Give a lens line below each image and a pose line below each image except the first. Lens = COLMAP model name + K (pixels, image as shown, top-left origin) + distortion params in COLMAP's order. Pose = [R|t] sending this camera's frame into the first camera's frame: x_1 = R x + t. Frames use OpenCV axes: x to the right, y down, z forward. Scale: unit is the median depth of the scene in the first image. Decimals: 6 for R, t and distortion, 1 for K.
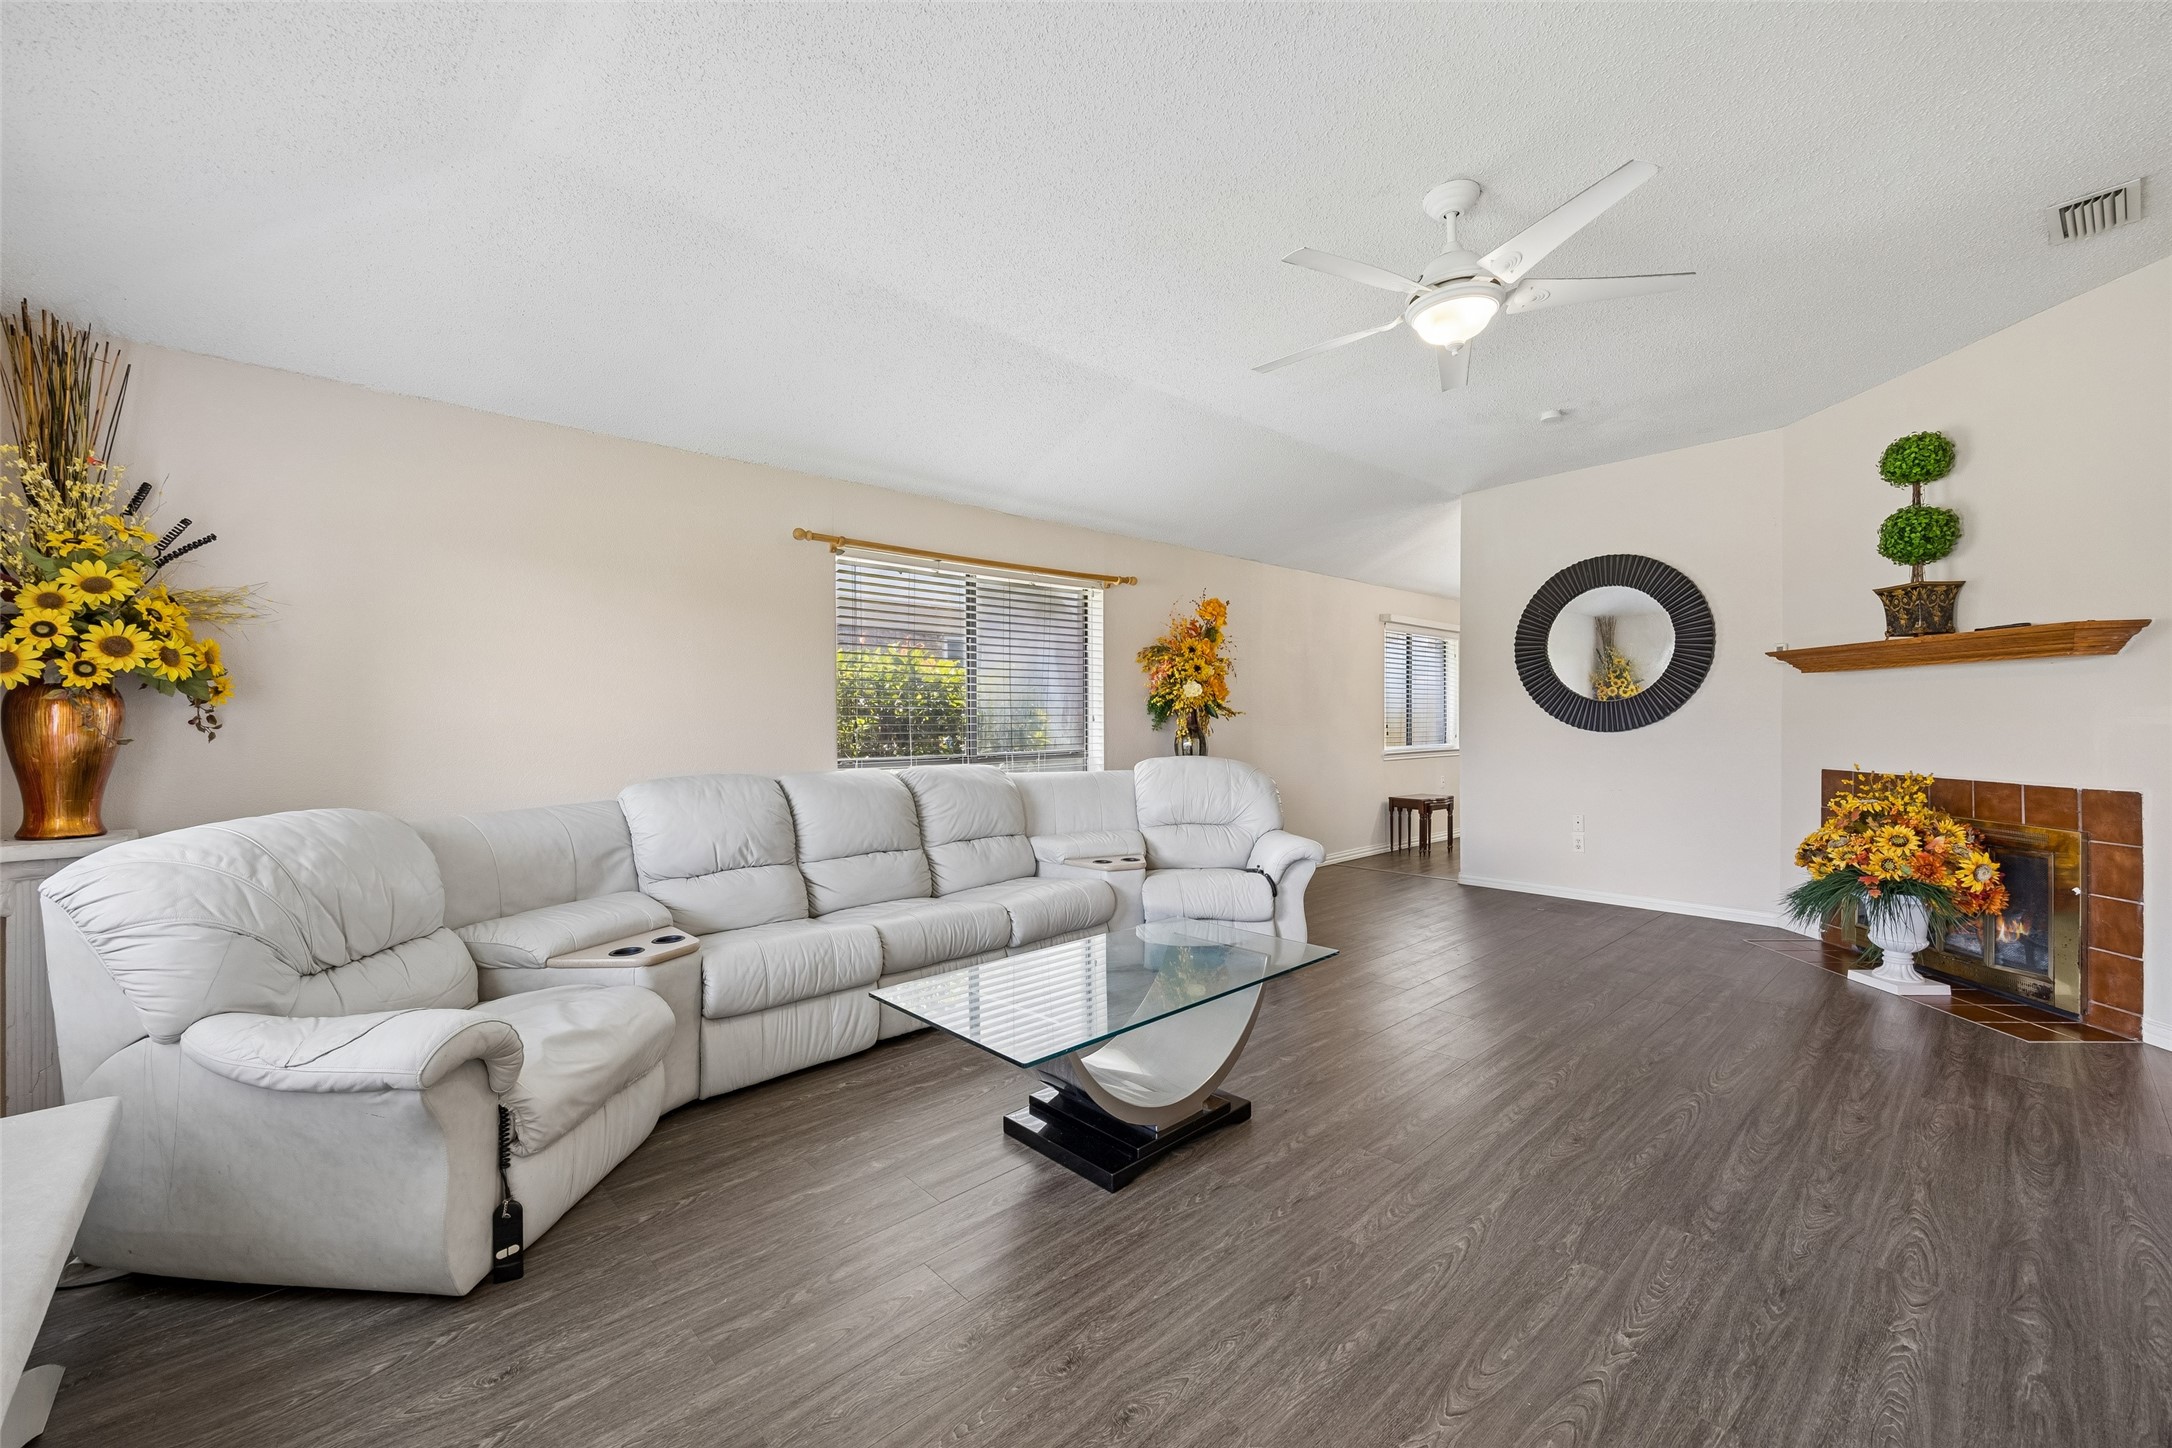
lens RADIAL K [[872.3, 0, 1084.4], [0, 872.3, 720.2], [0, 0, 1]] dist [0.008047, 0.000020]
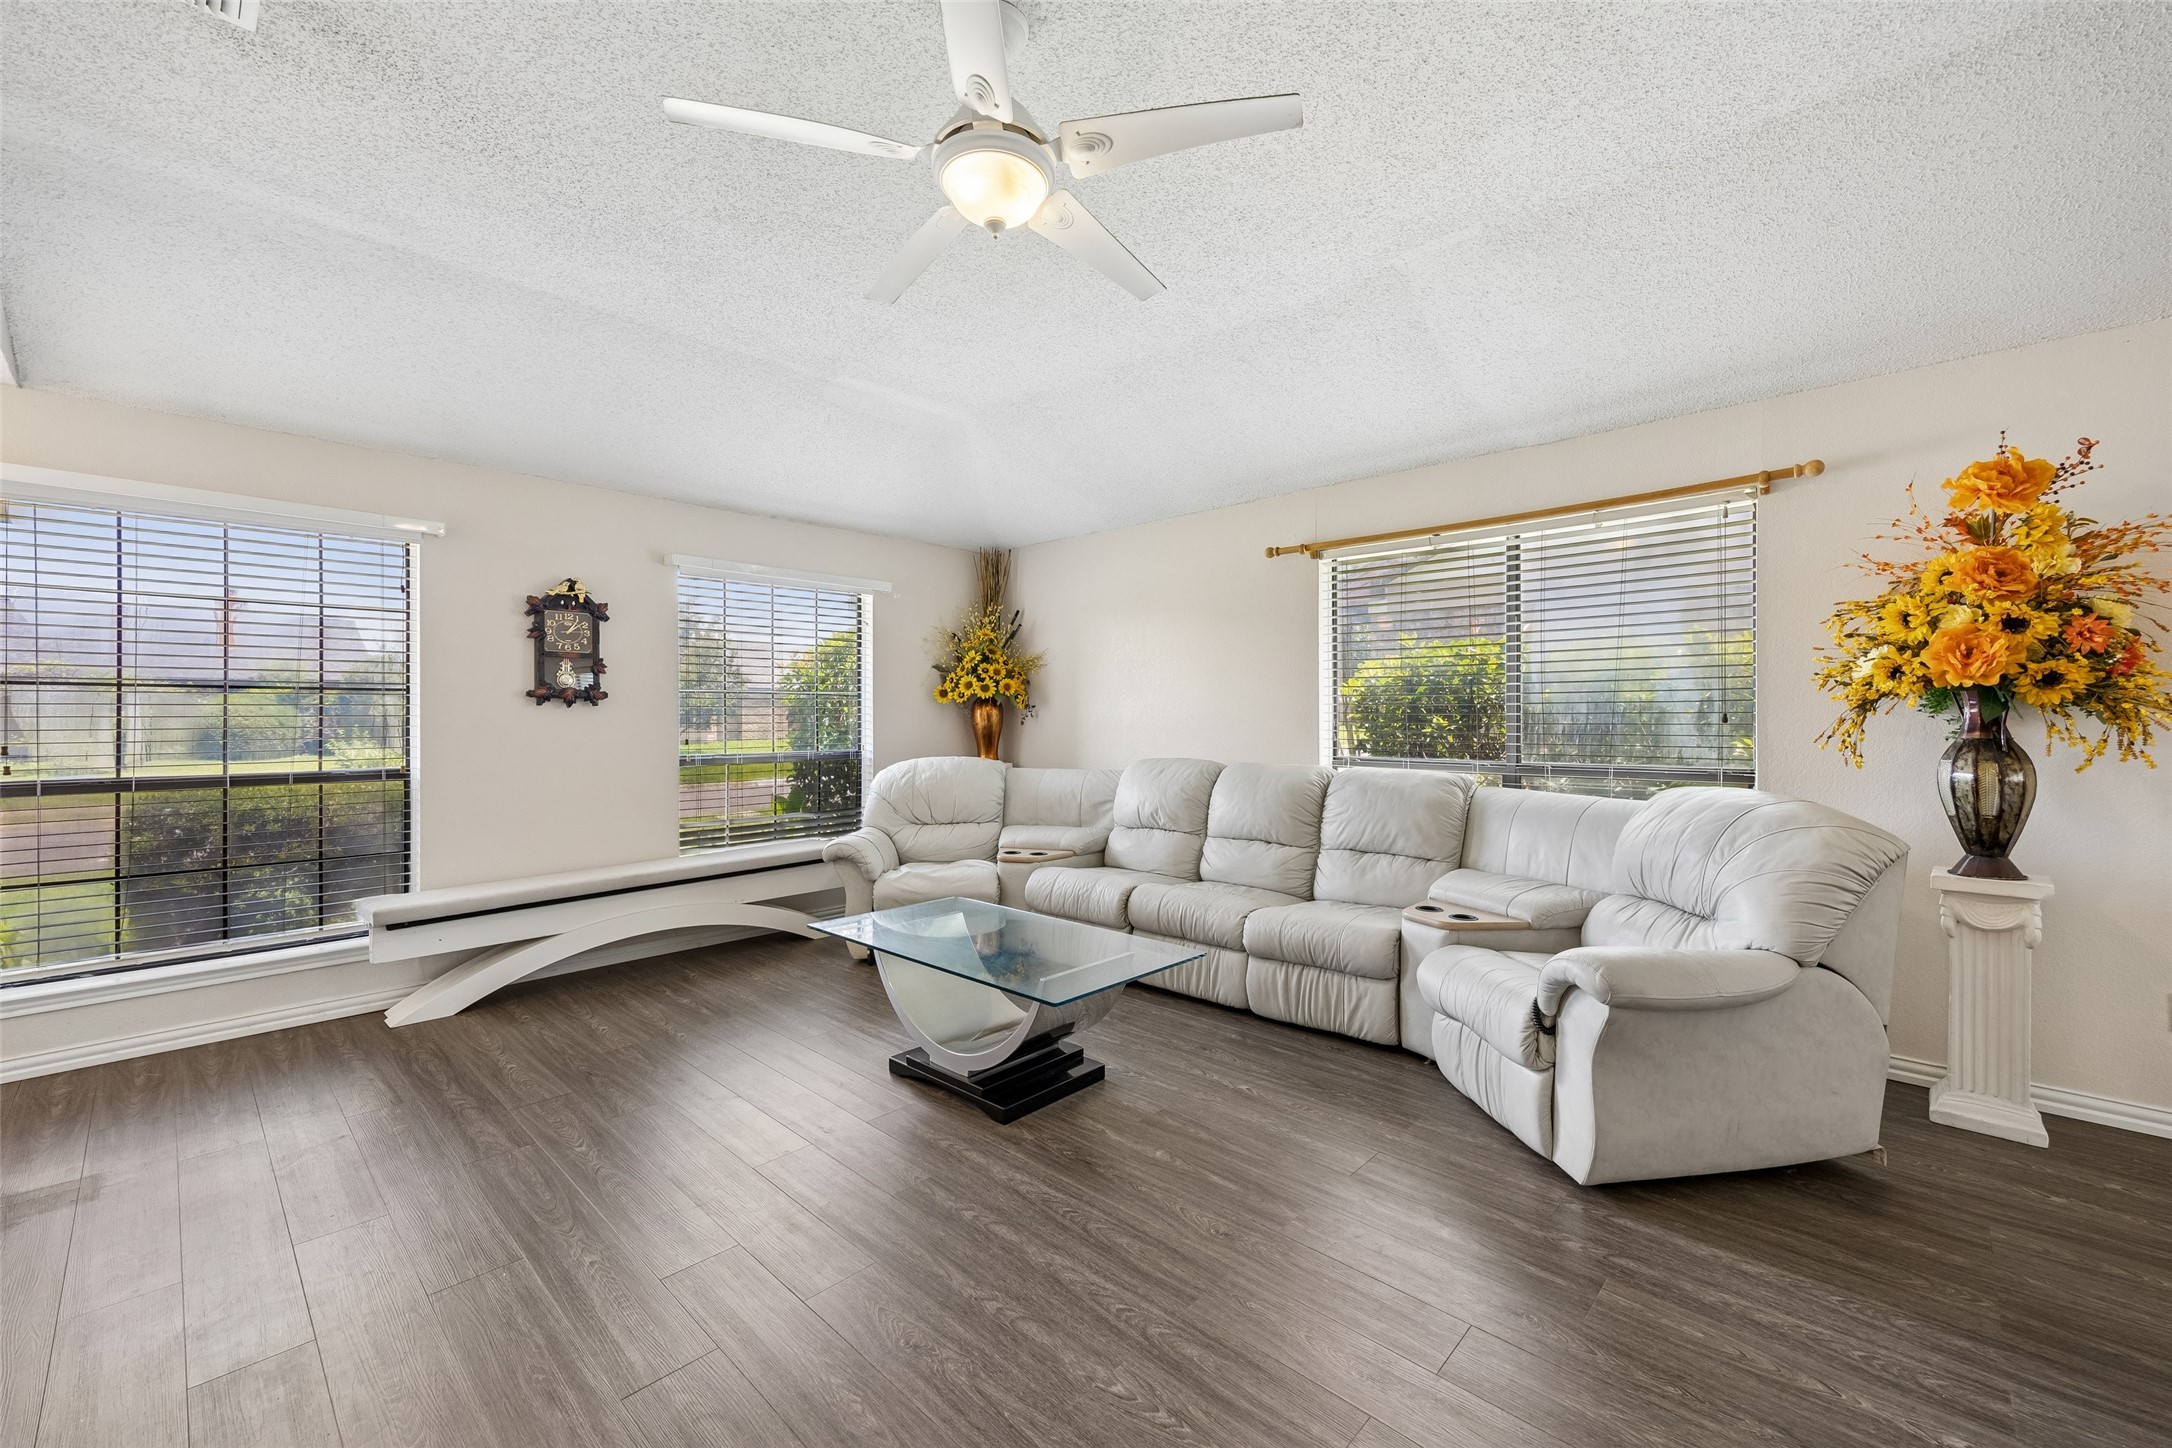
lens RADIAL K [[872.3, 0, 1089.7], [0, 872.3, 718.7], [0, 0, 1]] dist [0.008047, 0.000020]
pose [[0.063782, 0.008870, -0.997924, 1.004803], [-0.002180, 0.999959, 0.008749, -0.009808], [0.997962, 0.001618, 0.063798, 0.884228]]
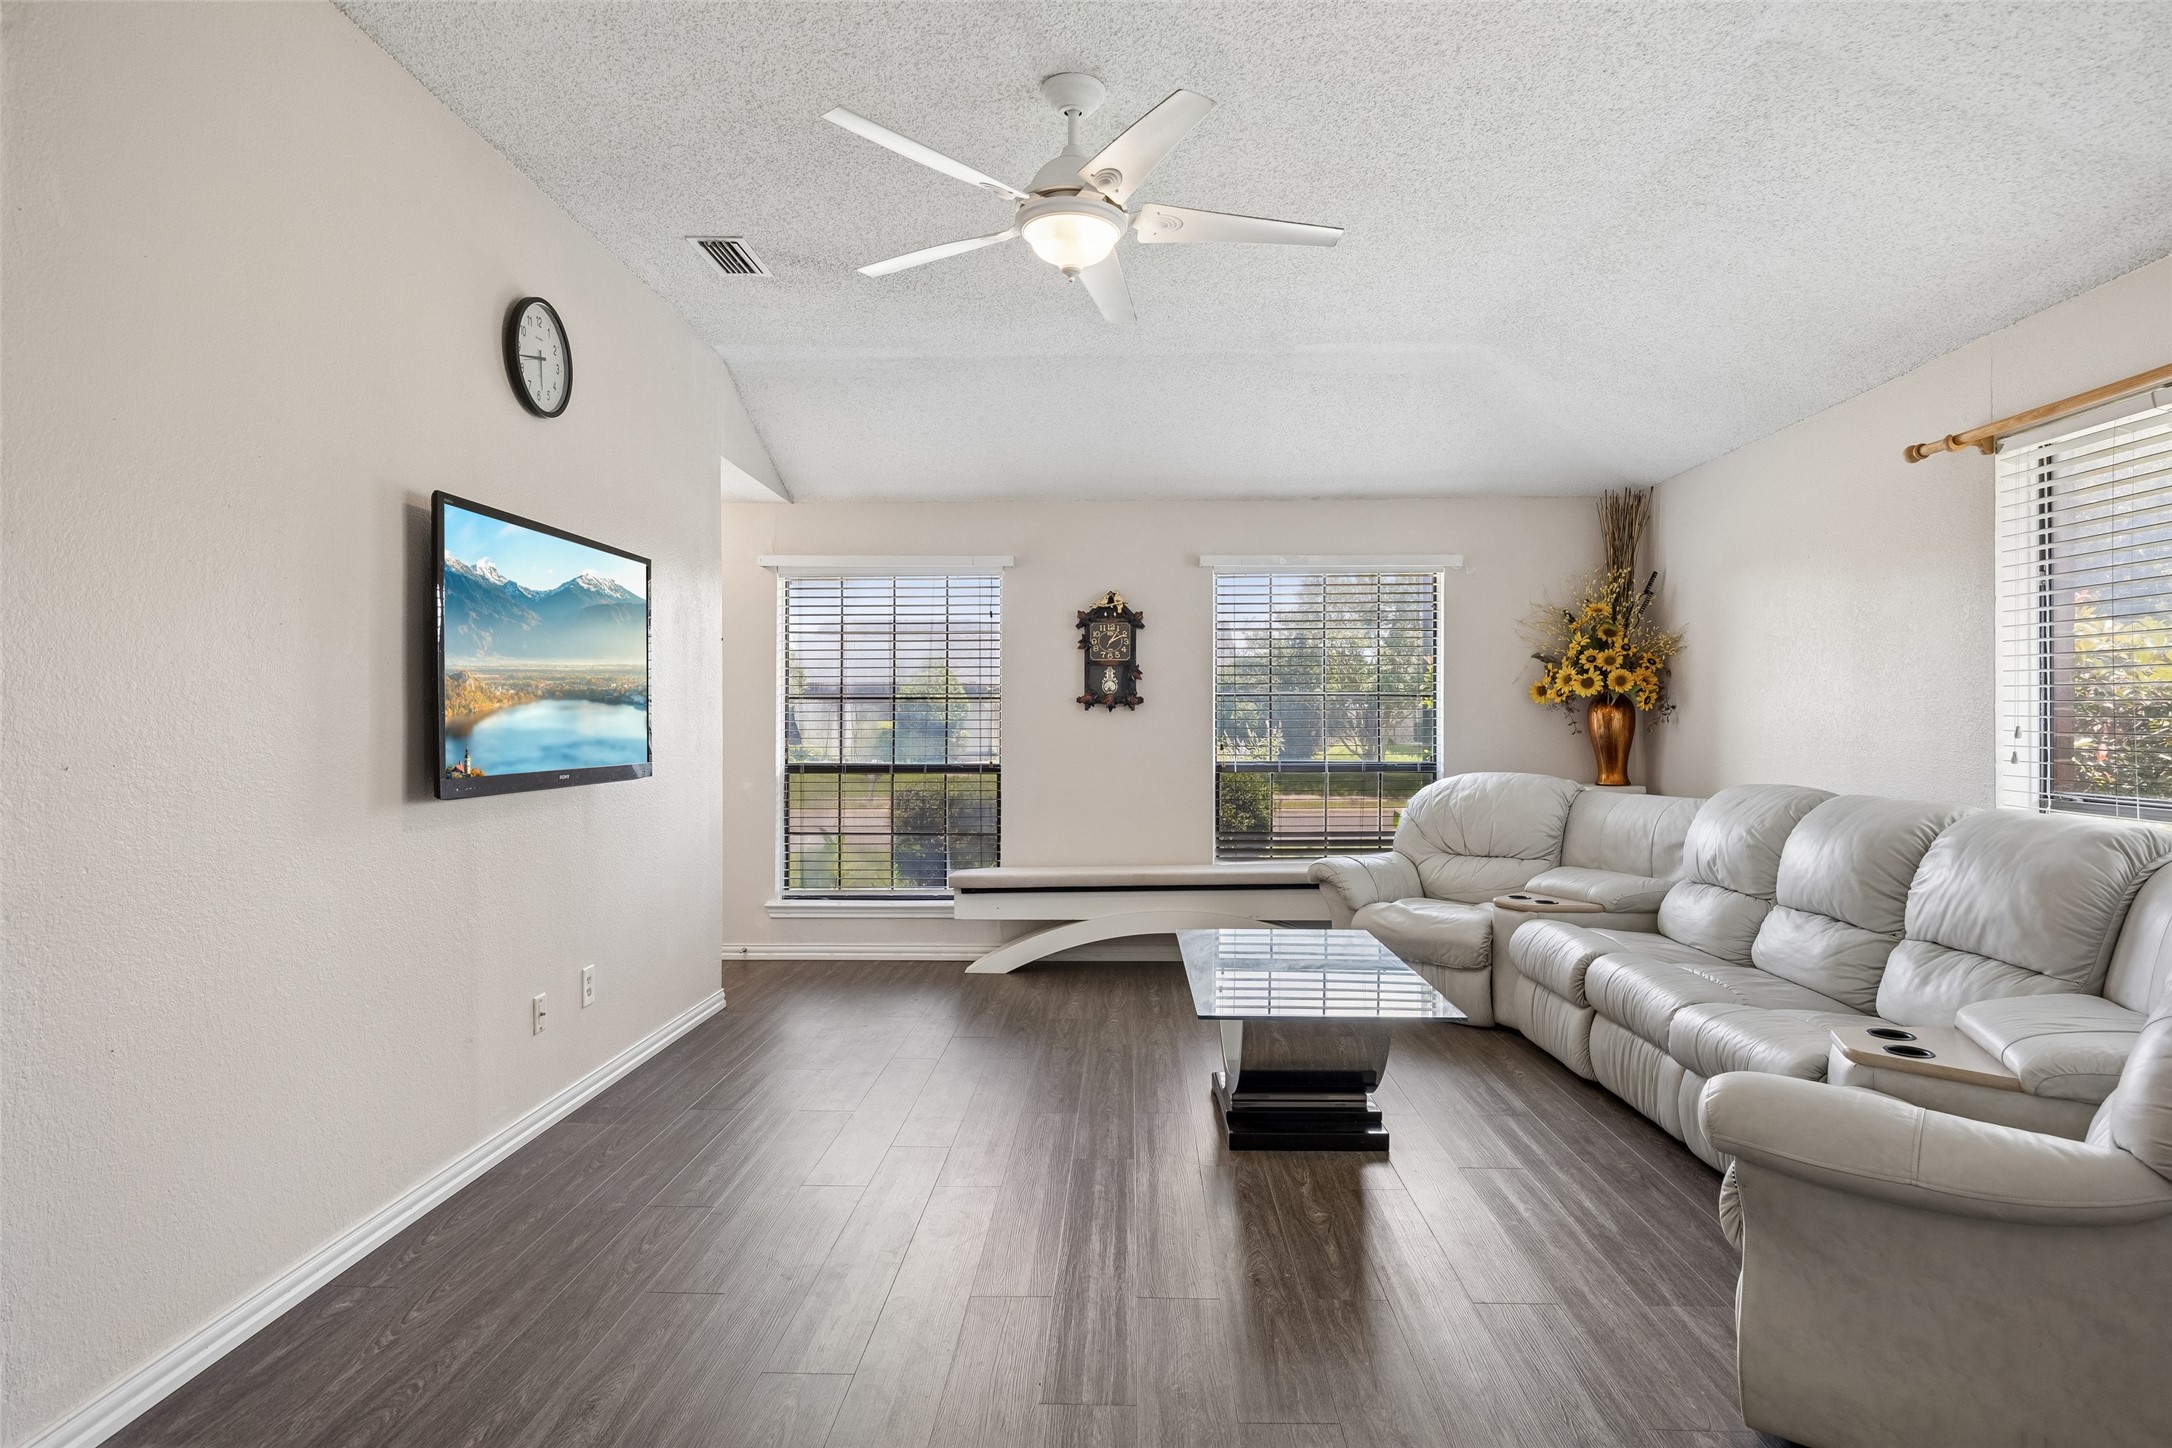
lens RADIAL K [[1195.5, 0, 1086.3], [0, 1195.5, 726.4], [0, 0, 1]] dist [0.000223, -0.000837]
pose [[-0.703743, 0.009474, -0.710392, 1.031810], [0.001911, 0.999933, 0.011442, -0.012785], [0.710452, 0.006694, -0.703714, 1.529034]]
